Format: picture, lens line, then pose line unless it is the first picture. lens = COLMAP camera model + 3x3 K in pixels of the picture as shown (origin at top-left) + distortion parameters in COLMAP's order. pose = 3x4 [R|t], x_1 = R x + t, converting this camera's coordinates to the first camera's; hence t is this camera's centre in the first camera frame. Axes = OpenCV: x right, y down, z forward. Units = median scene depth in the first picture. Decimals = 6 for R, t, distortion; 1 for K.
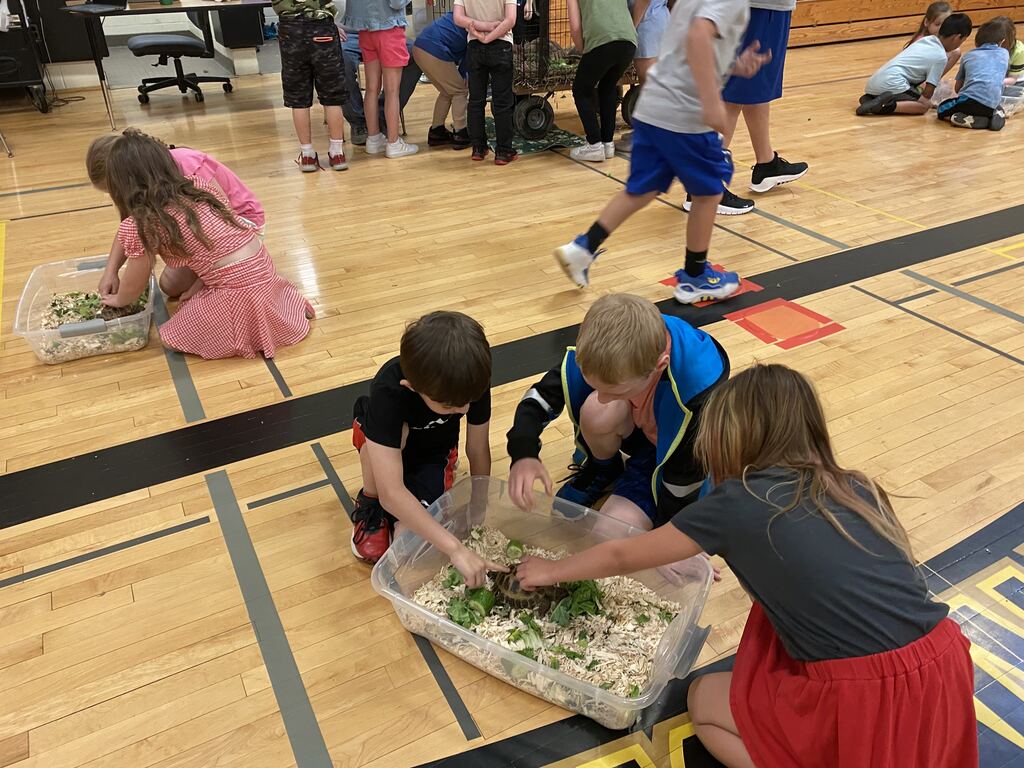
lens RADIAL K [[774.8, 0, 512.0], [0, 774.8, 384.0], [0, 0, 1]] dist [-0.001457, -0.001029]
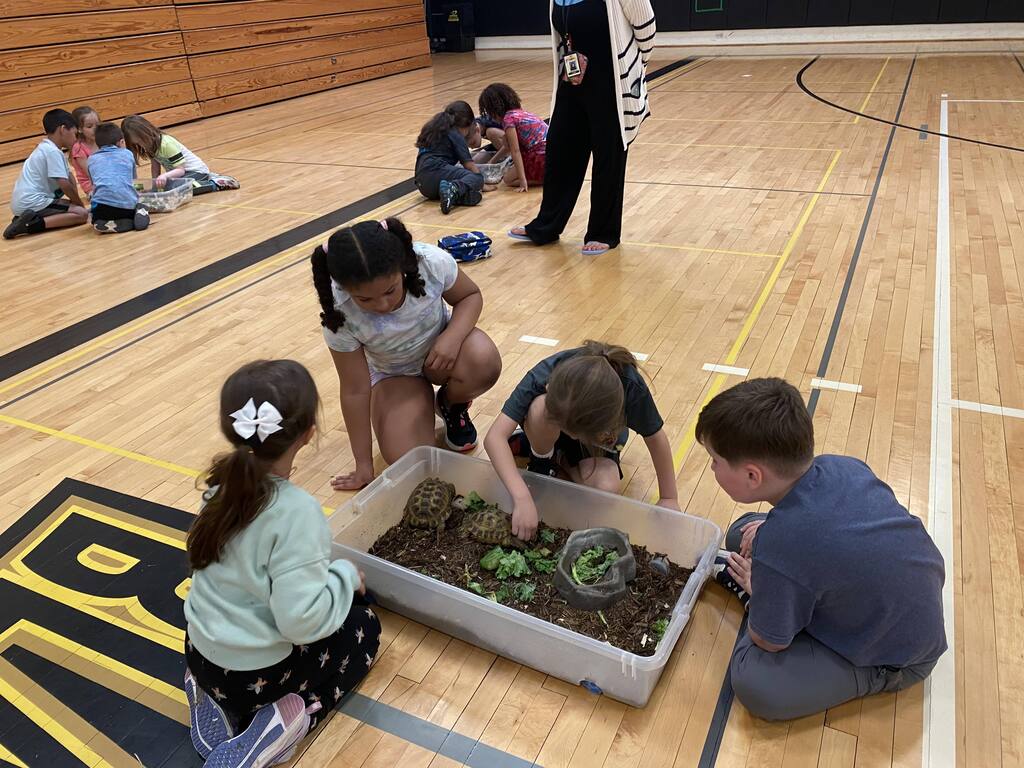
lens RADIAL K [[774.8, 0, 512.0], [0, 774.8, 384.0], [0, 0, 1]] dist [-0.001457, -0.001029]
pose [[0.815266, -0.306689, 0.491205, 0.456949], [0.349580, 0.936894, 0.004751, 0.006493], [-0.461665, 0.167842, 0.871031, -0.013558]]
